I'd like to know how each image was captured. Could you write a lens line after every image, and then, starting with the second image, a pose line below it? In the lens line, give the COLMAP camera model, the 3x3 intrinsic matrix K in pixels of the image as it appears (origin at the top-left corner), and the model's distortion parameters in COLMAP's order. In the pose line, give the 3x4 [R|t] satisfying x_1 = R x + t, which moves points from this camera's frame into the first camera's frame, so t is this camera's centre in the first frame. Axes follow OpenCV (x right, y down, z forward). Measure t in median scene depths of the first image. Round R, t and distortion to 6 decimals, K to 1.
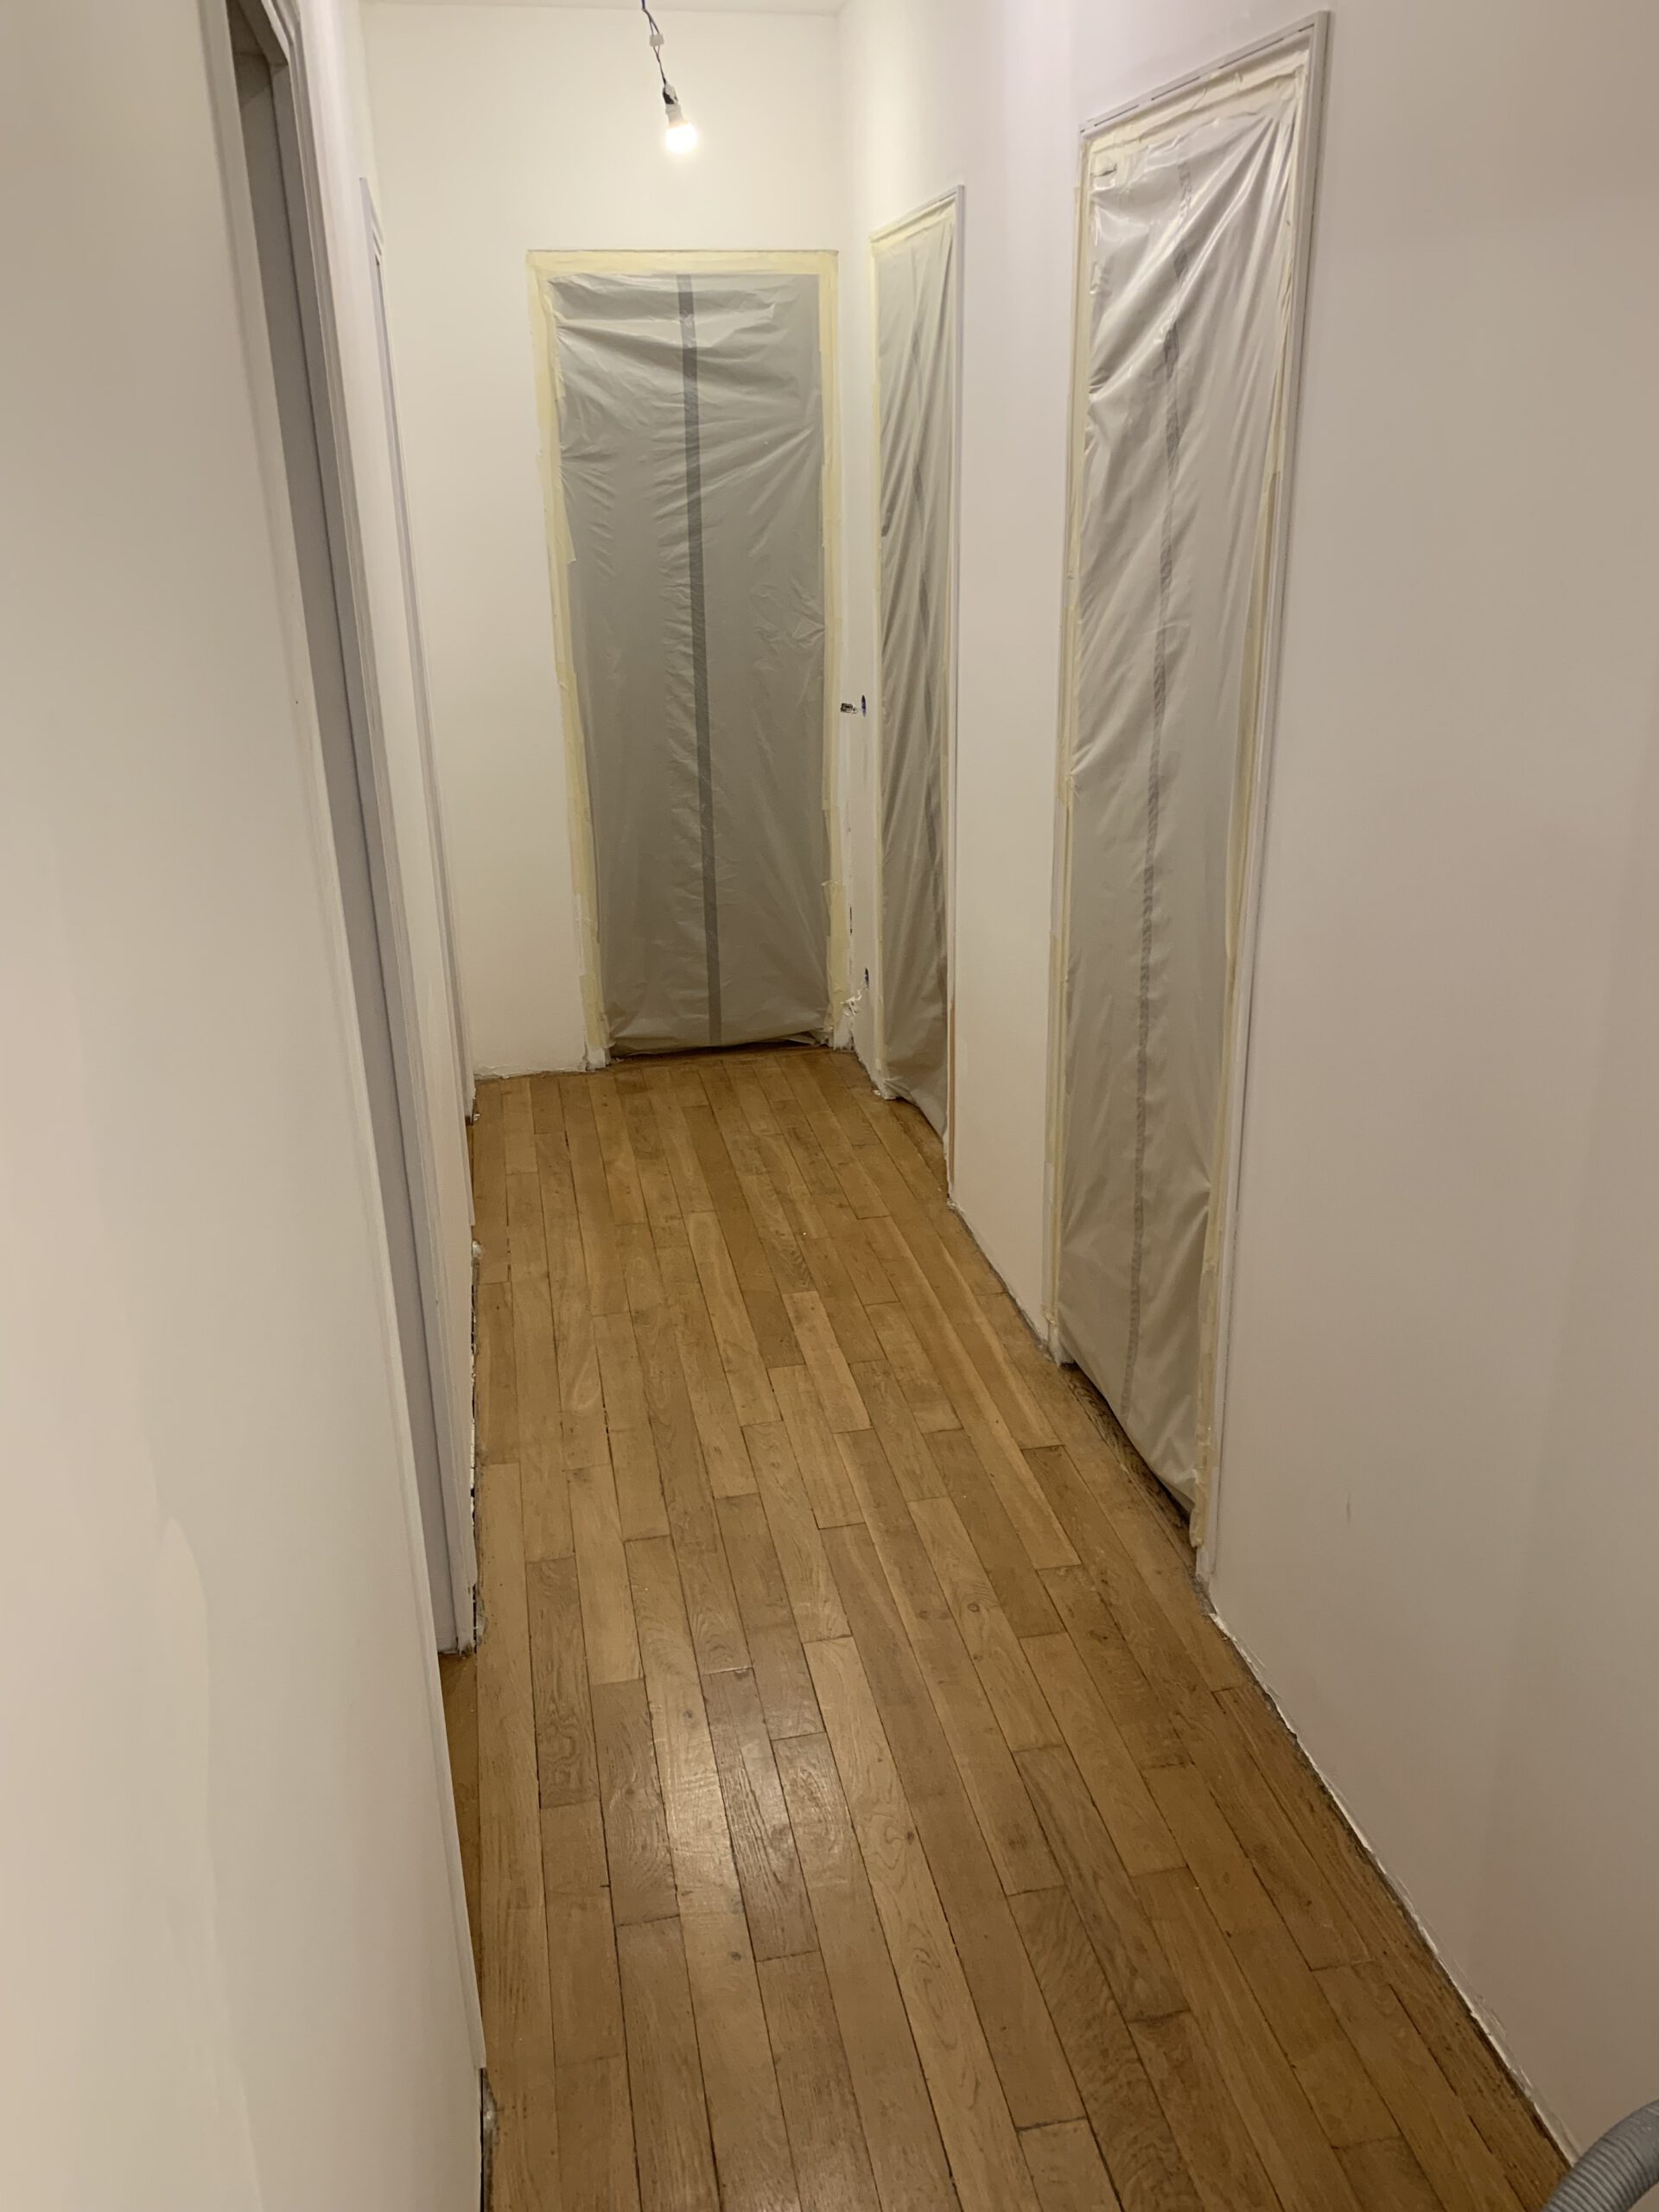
lens RADIAL K [[1711.8, 0, 834.1], [0, 1711.8, 1096.6], [0, 0, 1]] dist [0.036471, -0.027967]
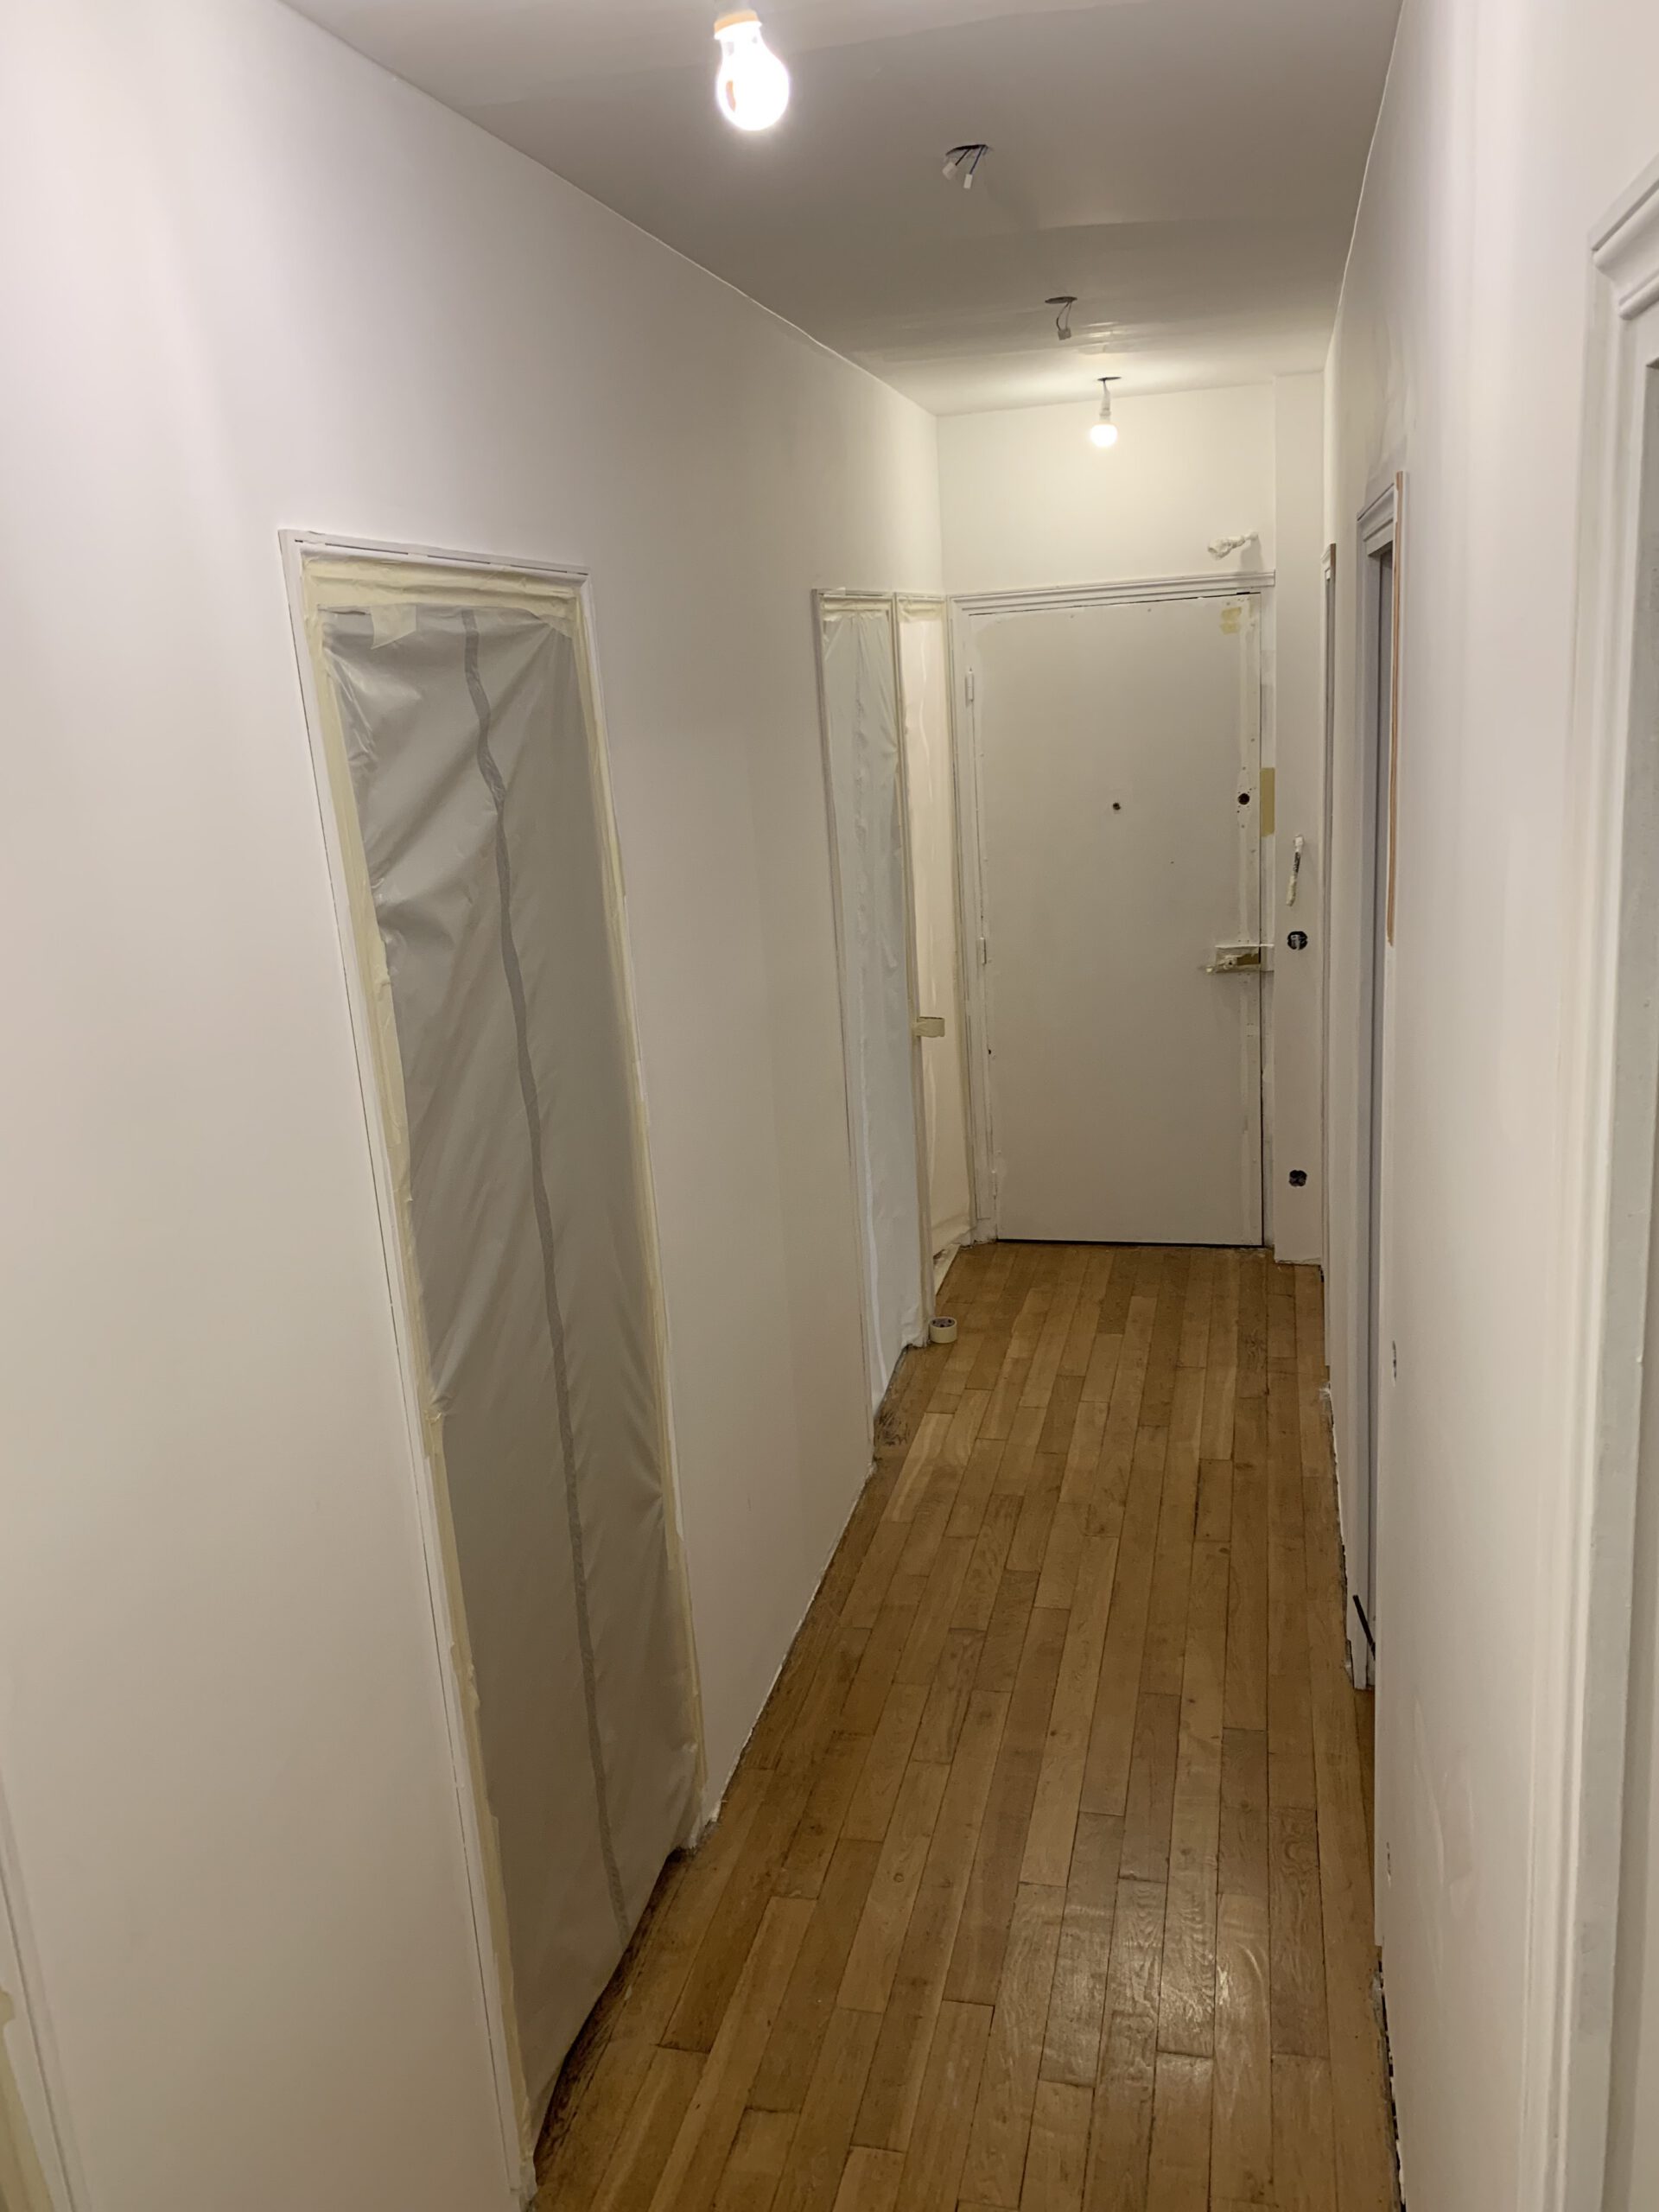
lens RADIAL K [[1711.8, 0, 834.1], [0, 1711.8, 1096.6], [0, 0, 1]] dist [0.036471, -0.027967]
pose [[-0.902718, -0.034574, 0.428842, -0.327796], [0.224916, 0.811788, 0.538900, -0.690463], [-0.366761, 0.582928, -0.725039, 1.515383]]
